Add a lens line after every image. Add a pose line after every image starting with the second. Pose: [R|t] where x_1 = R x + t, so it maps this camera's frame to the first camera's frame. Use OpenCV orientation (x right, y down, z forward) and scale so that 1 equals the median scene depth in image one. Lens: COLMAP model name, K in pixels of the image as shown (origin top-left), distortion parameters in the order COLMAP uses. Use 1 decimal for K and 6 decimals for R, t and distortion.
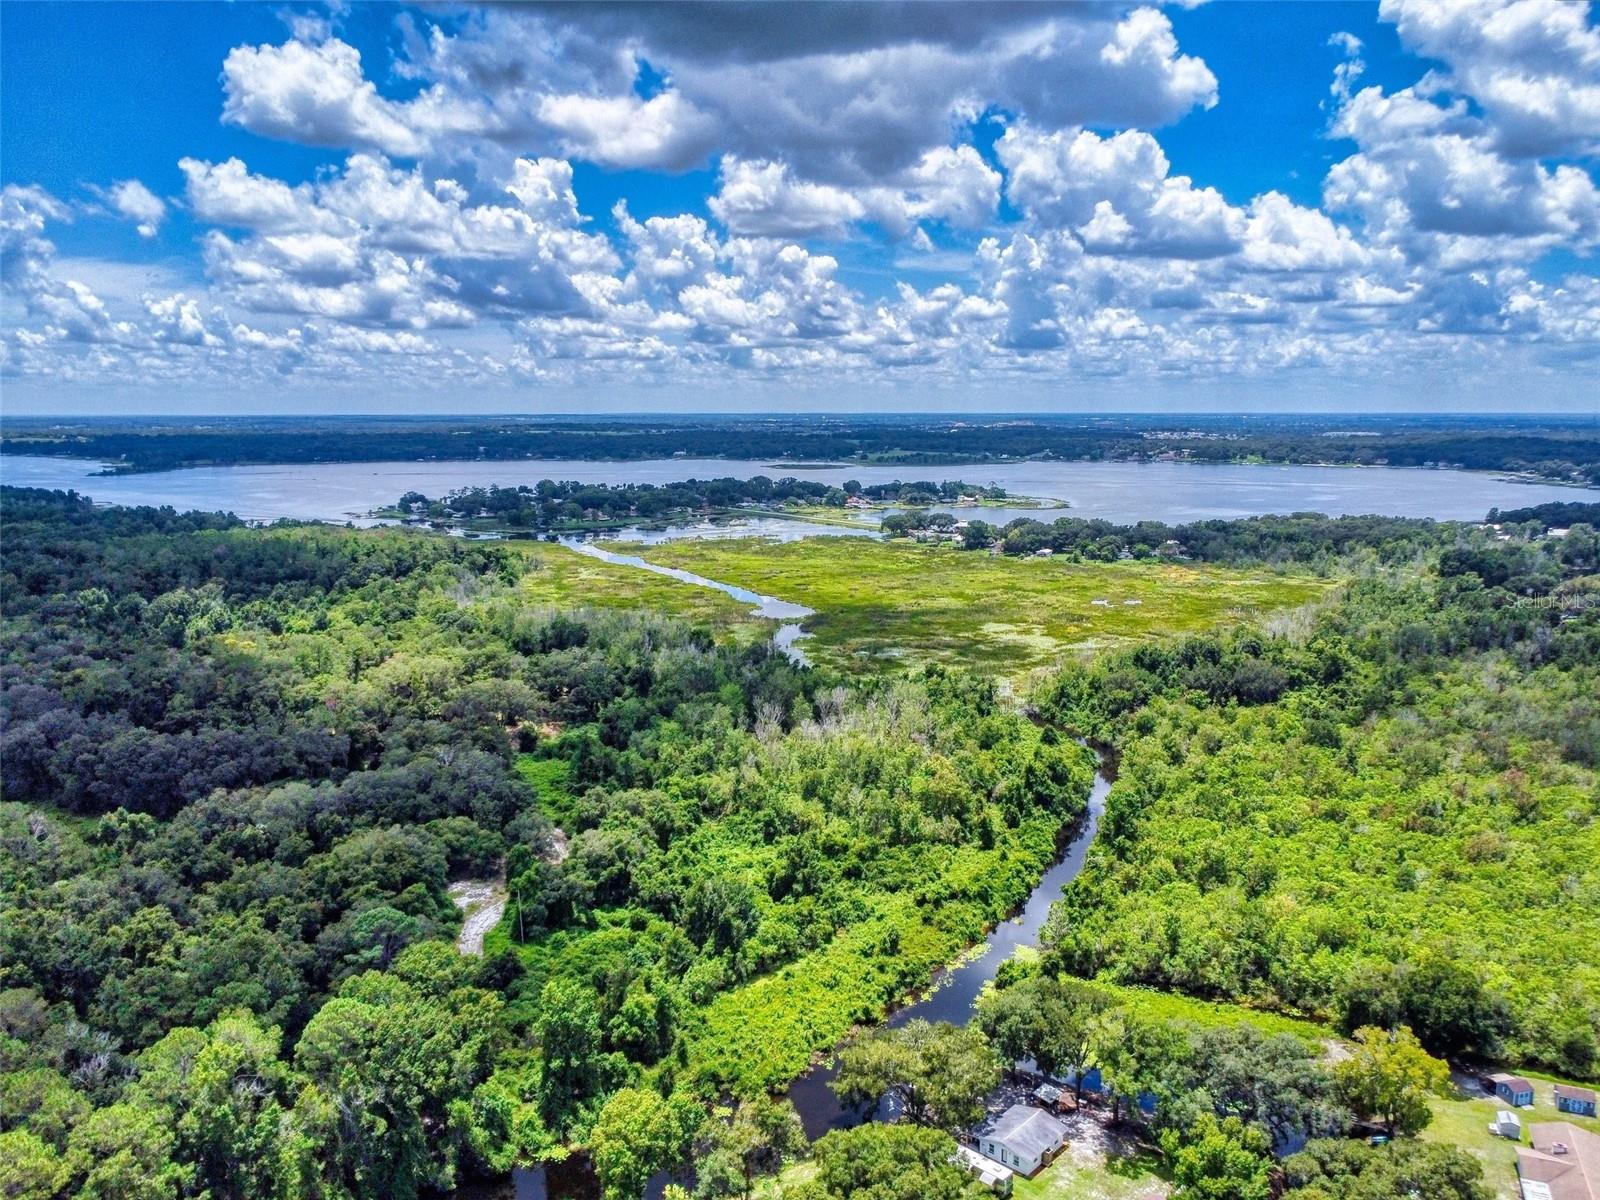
lens RADIAL K [[1212.0, 0, 795.1], [0, 1212.0, 610.2], [0, 0, 1]] dist [0.006324, -0.002525]
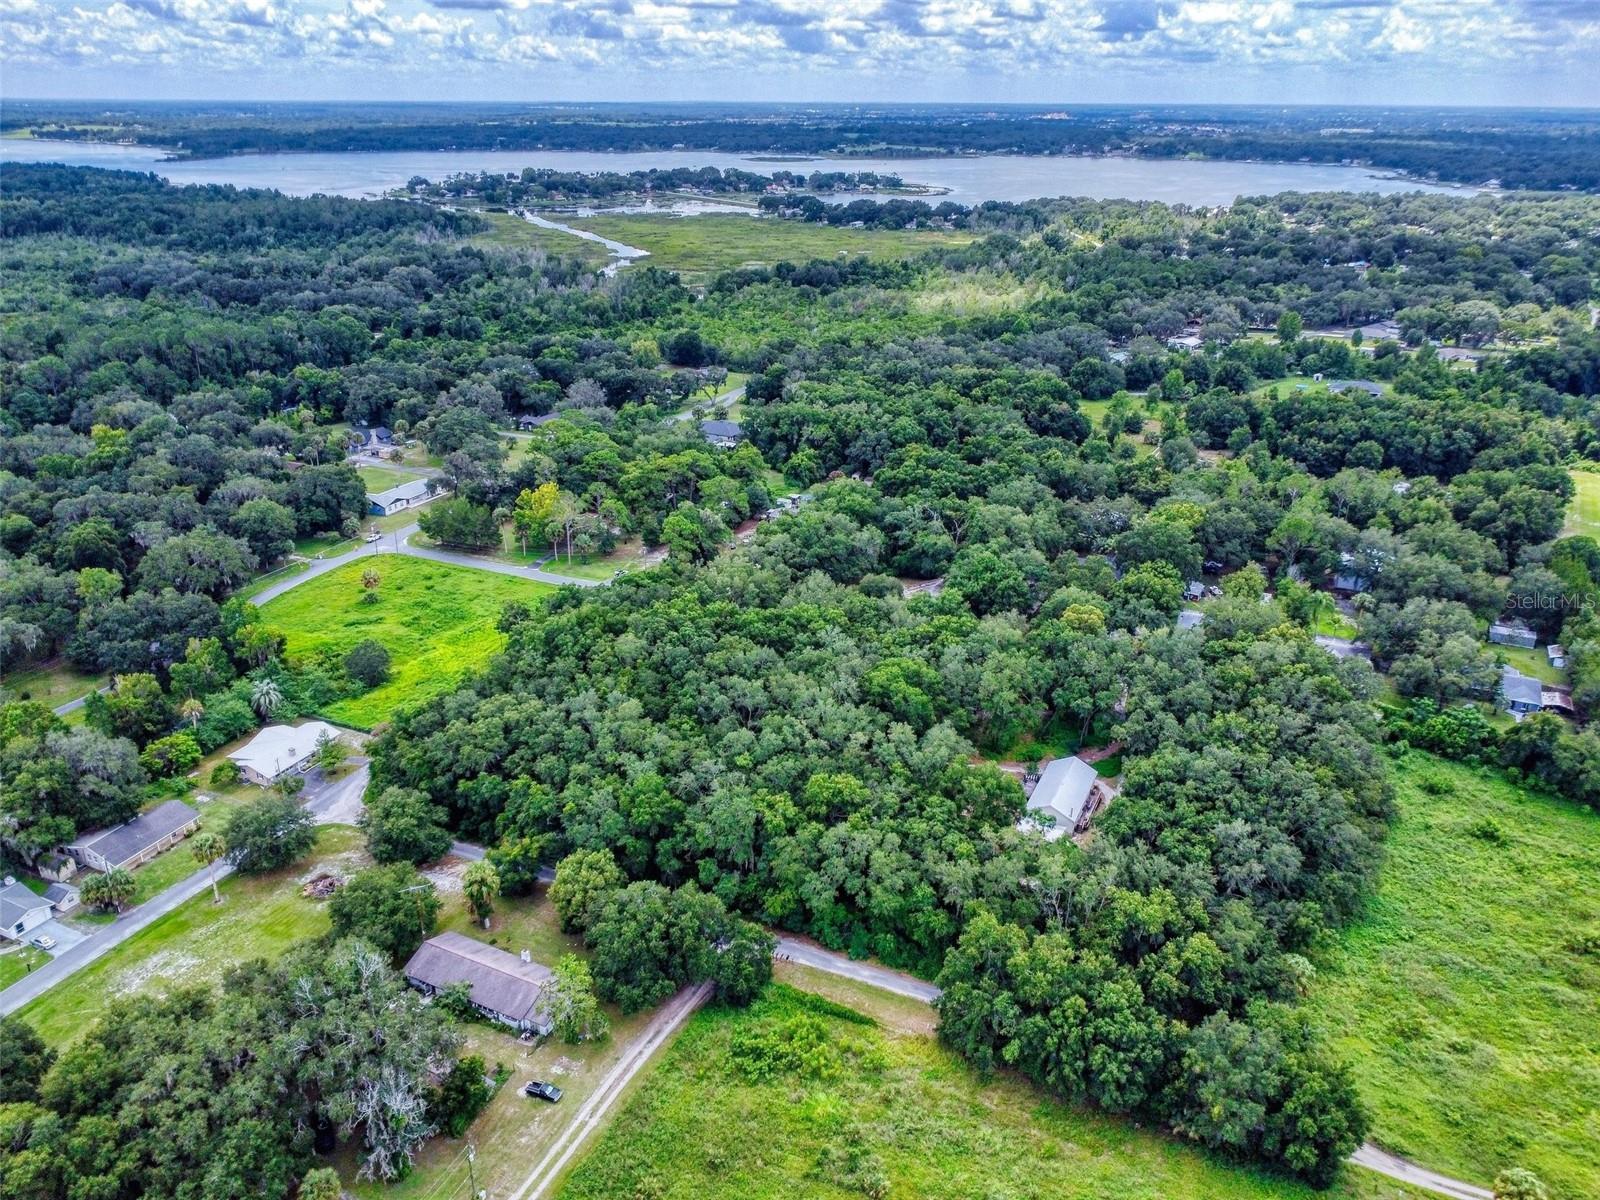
lens RADIAL K [[1212.0, 0, 805.7], [0, 1212.0, 603.0], [0, 0, 1]] dist [0.006324, -0.002525]
pose [[0.998956, 0.022394, -0.039823, 0.203090], [-0.012689, 0.973337, 0.229029, 0.055293], [0.043890, -0.228285, 0.972605, -0.425514]]
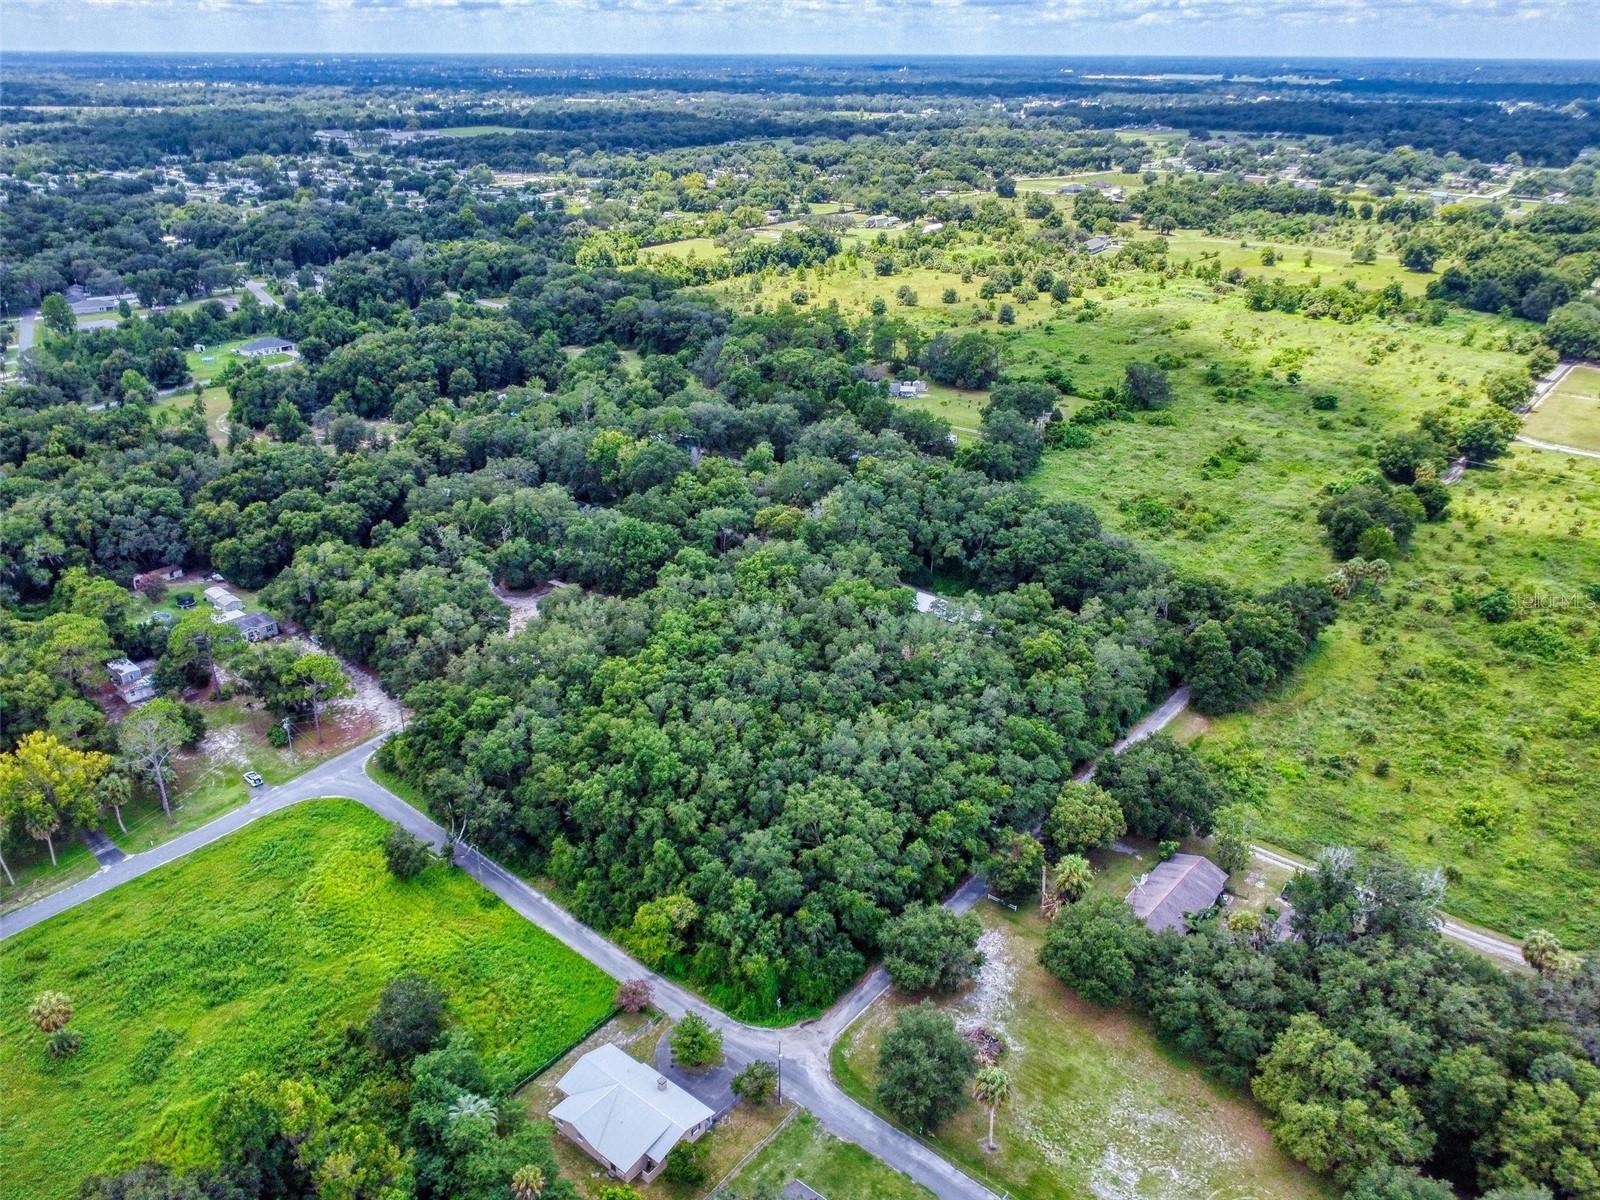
lens RADIAL K [[1212.0, 0, 811.5], [0, 1212.0, 595.1], [0, 0, 1]] dist [0.006324, -0.002525]
pose [[0.284134, -0.394103, 0.874043, -0.029222], [0.156452, 0.918454, 0.363269, 0.025747], [-0.945934, 0.033528, 0.322622, -0.264009]]
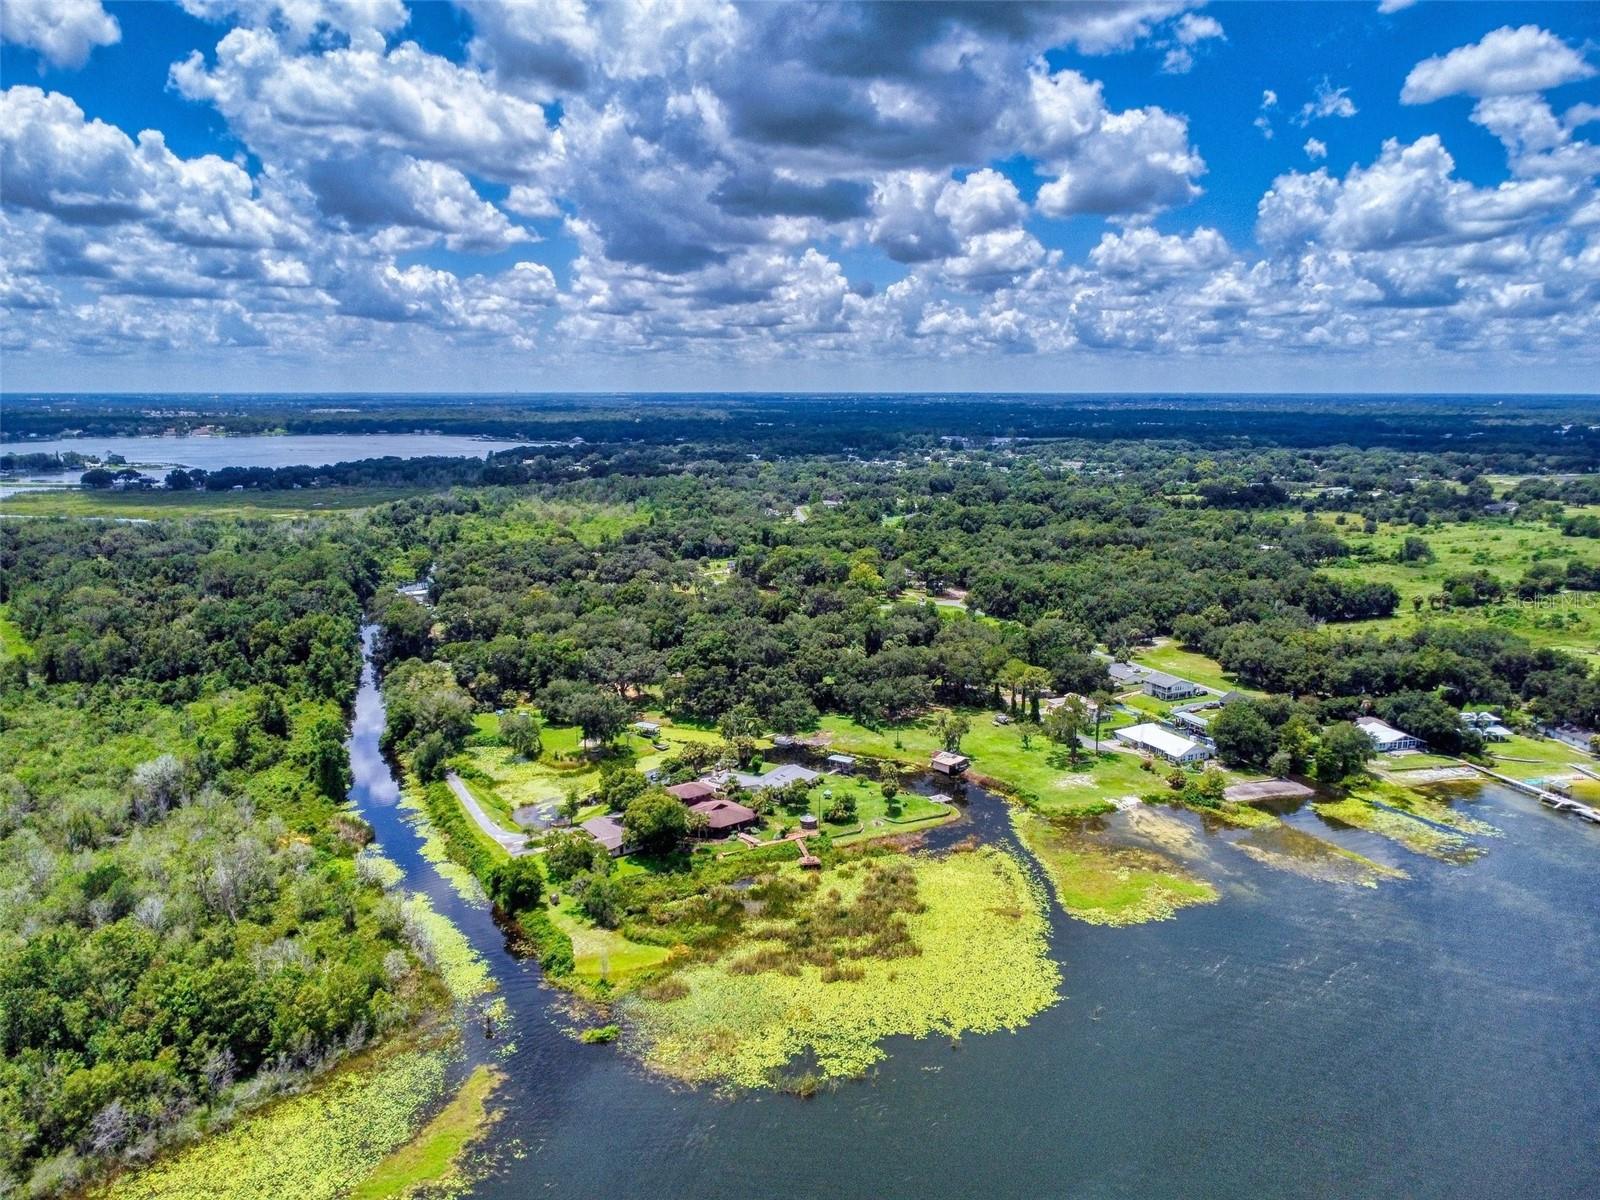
lens RADIAL K [[1212.0, 0, 789.3], [0, 1212.0, 630.1], [0, 0, 1]] dist [0.006324, -0.002525]
pose [[0.691969, -0.142125, 0.707799, -0.391628], [0.119526, 0.989453, 0.081828, 0.081167], [-0.711964, 0.027978, 0.701658, -0.498654]]
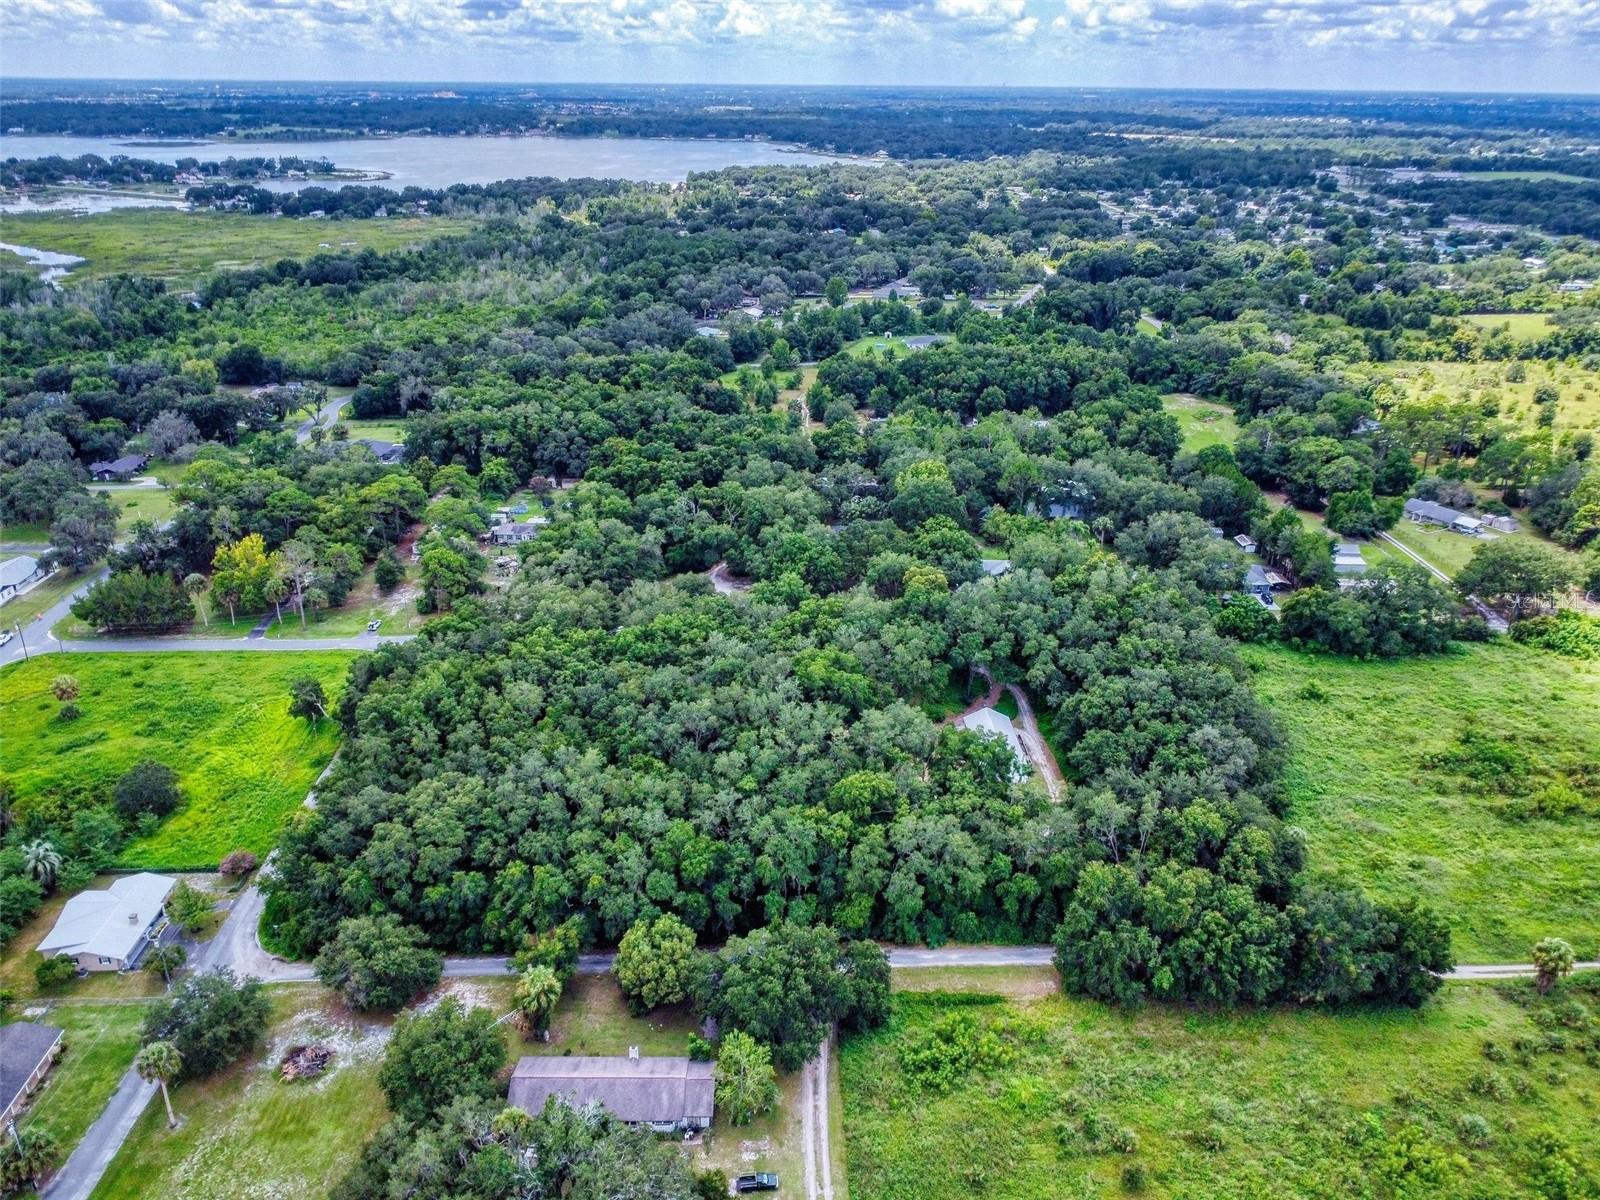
lens RADIAL K [[1212.0, 0, 810.3], [0, 1212.0, 600.2], [0, 0, 1]] dist [0.006324, -0.002525]
pose [[0.909578, -0.156982, 0.384740, 0.117889], [0.059901, 0.965758, 0.252436, 0.051294], [-0.411194, -0.206564, 0.887835, -0.401179]]
